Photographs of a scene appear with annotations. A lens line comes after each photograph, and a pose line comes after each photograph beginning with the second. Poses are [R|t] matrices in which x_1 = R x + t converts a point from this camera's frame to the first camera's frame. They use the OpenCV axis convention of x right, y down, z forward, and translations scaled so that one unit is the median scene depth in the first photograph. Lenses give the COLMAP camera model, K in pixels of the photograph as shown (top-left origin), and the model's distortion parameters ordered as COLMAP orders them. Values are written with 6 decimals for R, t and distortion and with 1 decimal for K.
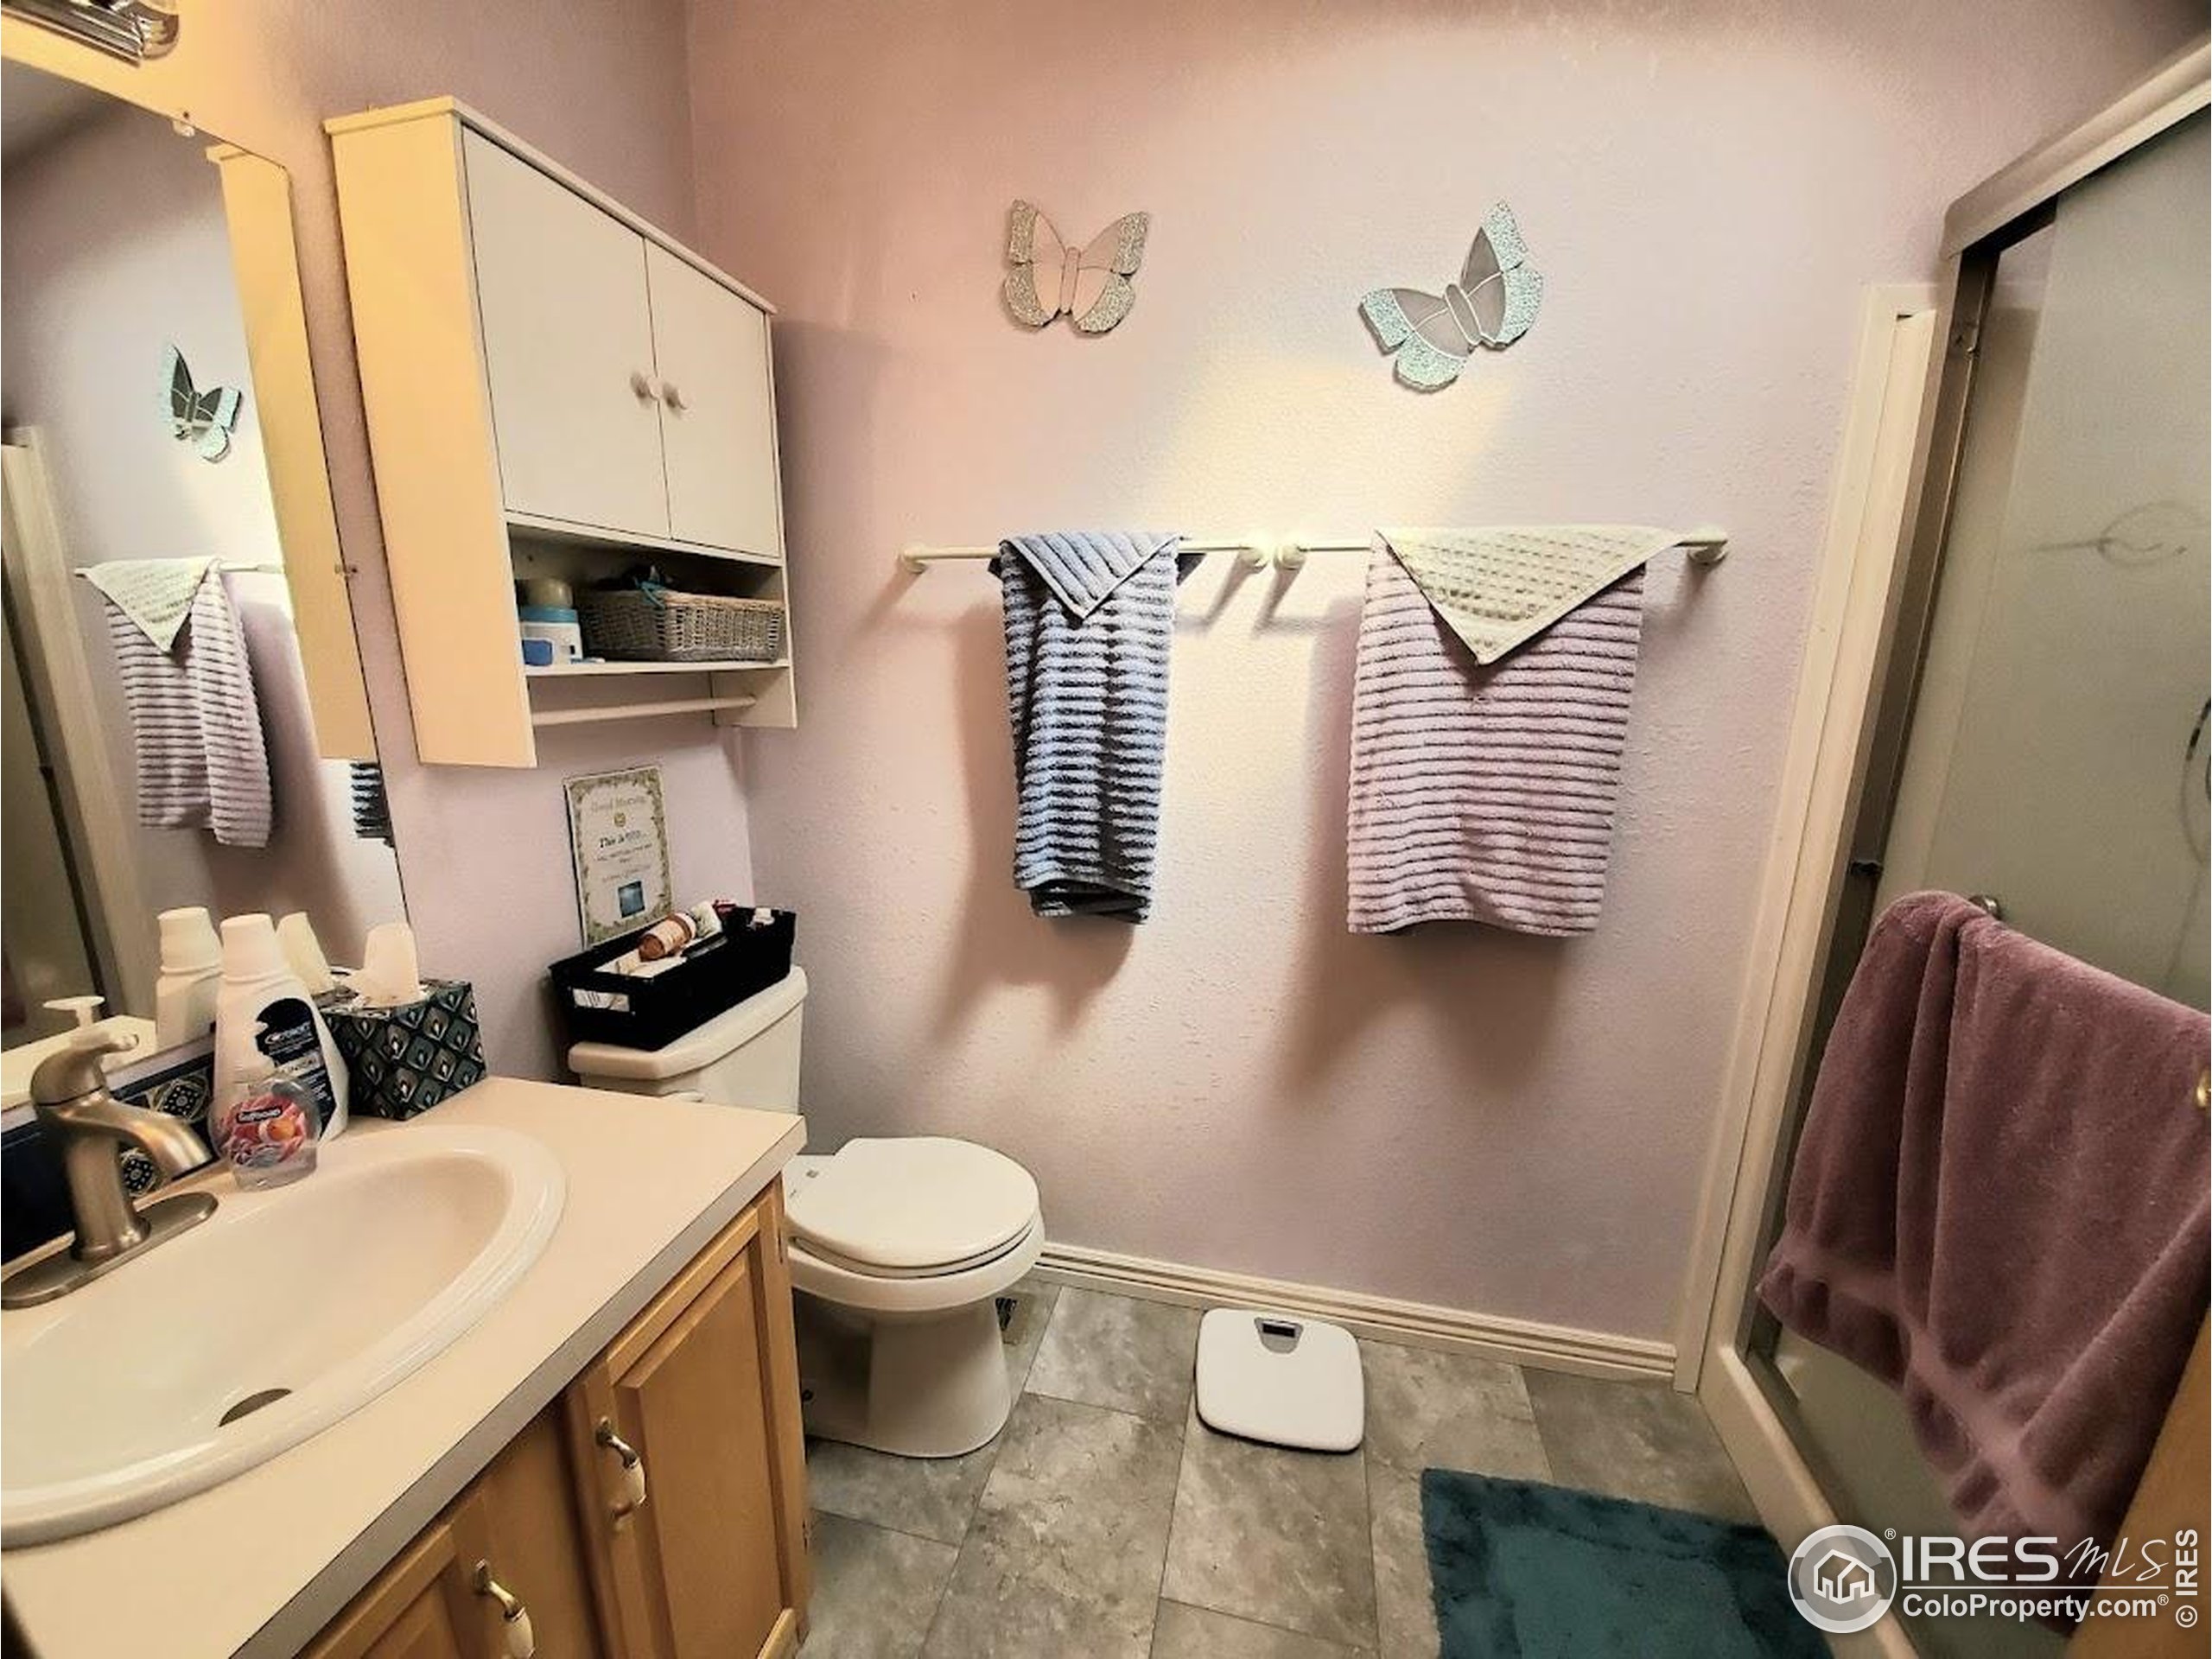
lens RADIAL K [[874.8, 0, 1110.0], [0, 874.8, 831.8], [0, 0, 1]] dist [-0.015125, -0.000332]
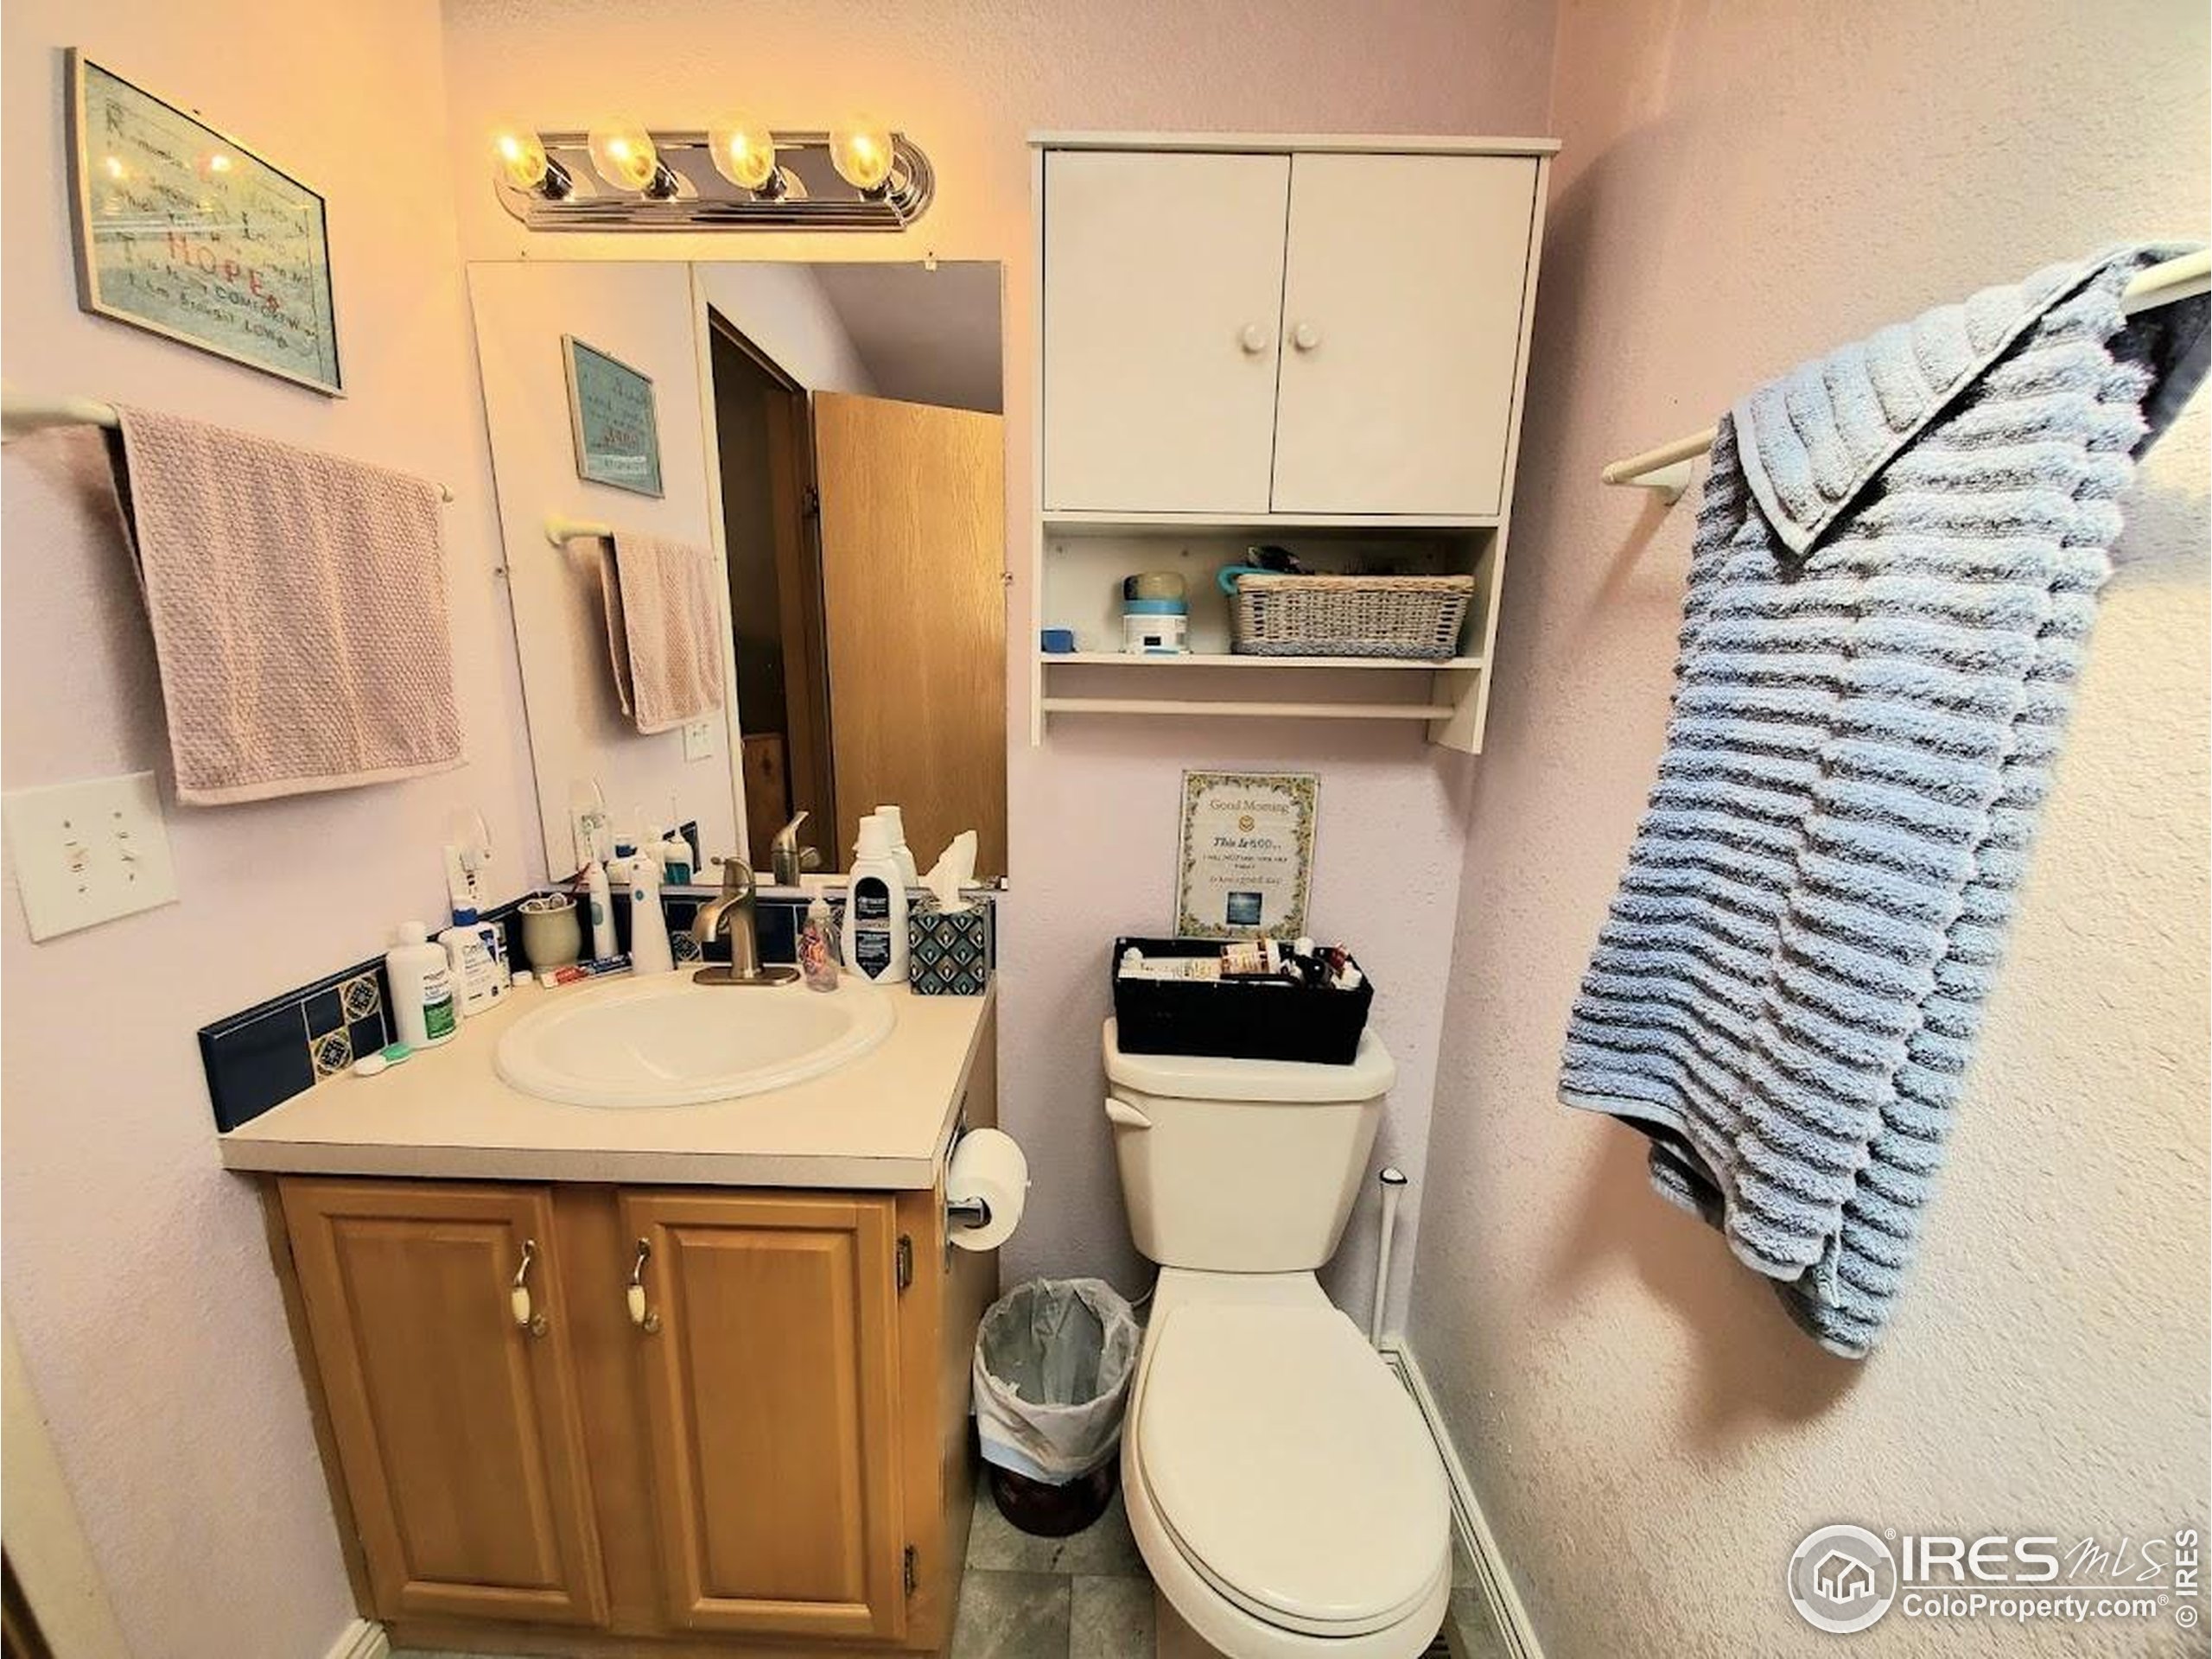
lens RADIAL K [[874.8, 0, 1097.8], [0, 874.8, 845.6], [0, 0, 1]] dist [-0.015125, -0.000332]
pose [[0.198422, 0.206406, -0.958136, 0.314314], [-0.214353, 0.963047, 0.163074, -0.108803], [0.956390, 0.173022, 0.235333, 0.612842]]
